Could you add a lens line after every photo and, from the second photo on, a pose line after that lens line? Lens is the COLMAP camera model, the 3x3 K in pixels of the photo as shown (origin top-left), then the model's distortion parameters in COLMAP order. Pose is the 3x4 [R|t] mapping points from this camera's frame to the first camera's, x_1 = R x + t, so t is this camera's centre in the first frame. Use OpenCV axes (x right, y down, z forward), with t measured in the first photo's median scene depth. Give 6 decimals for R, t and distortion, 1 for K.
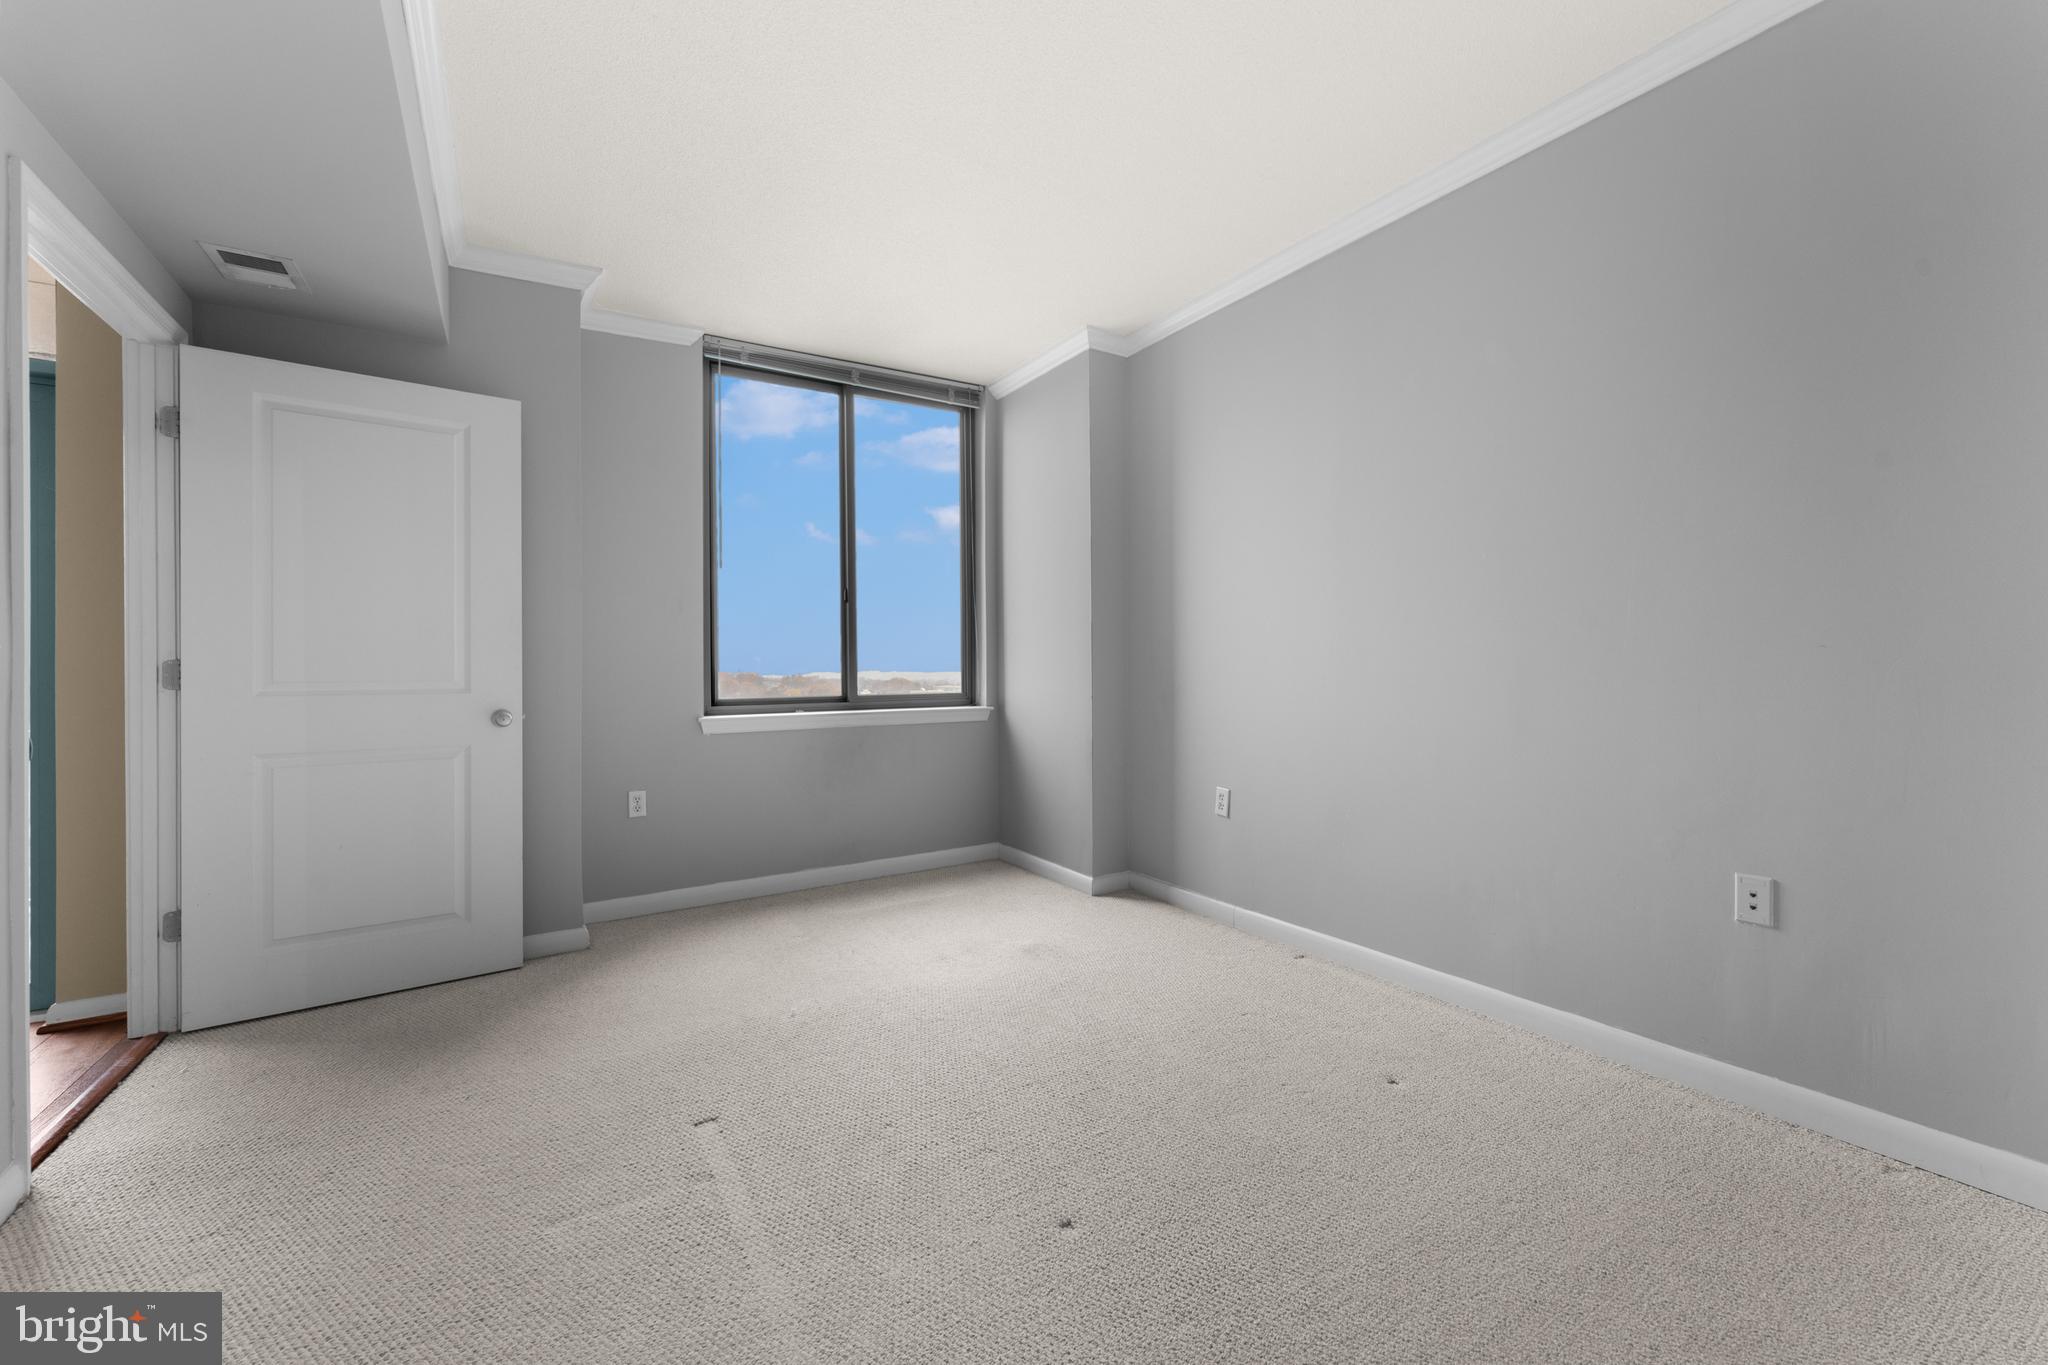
lens RADIAL K [[830.5, 0, 1014.5], [0, 830.5, 669.4], [0, 0, 1]] dist [0.004098, -0.000105]
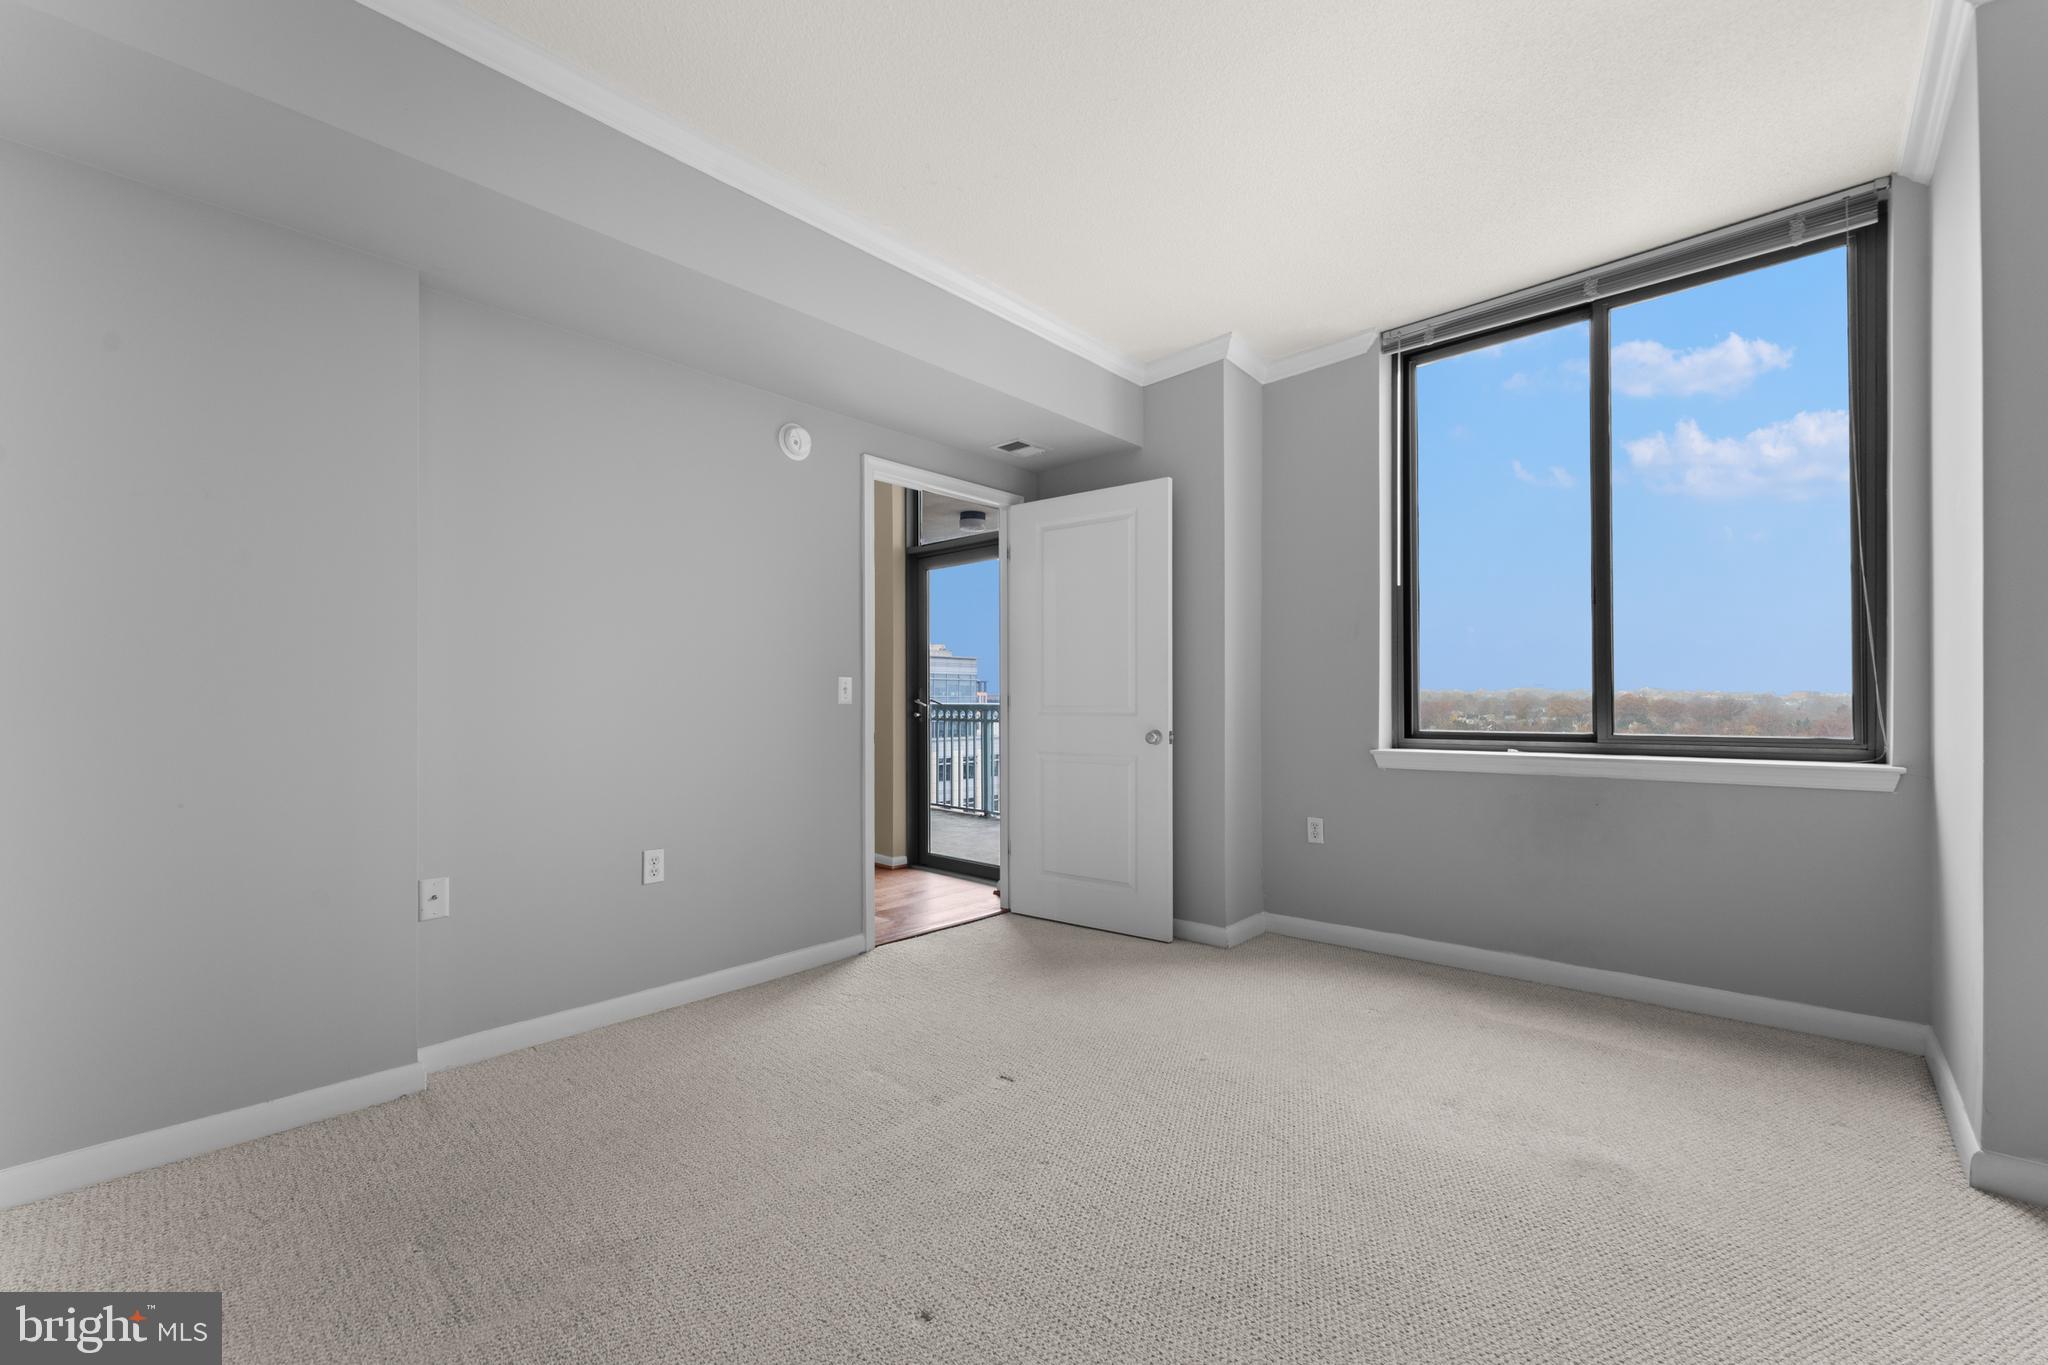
lens RADIAL K [[830.5, 0, 1013.5], [0, 830.5, 698.4], [0, 0, 1]] dist [0.004098, -0.000105]
pose [[0.262413, 0.005023, -0.964942, 0.428484], [0.003367, 0.999976, 0.006121, -0.006391], [0.964950, -0.004856, 0.262390, 0.381494]]
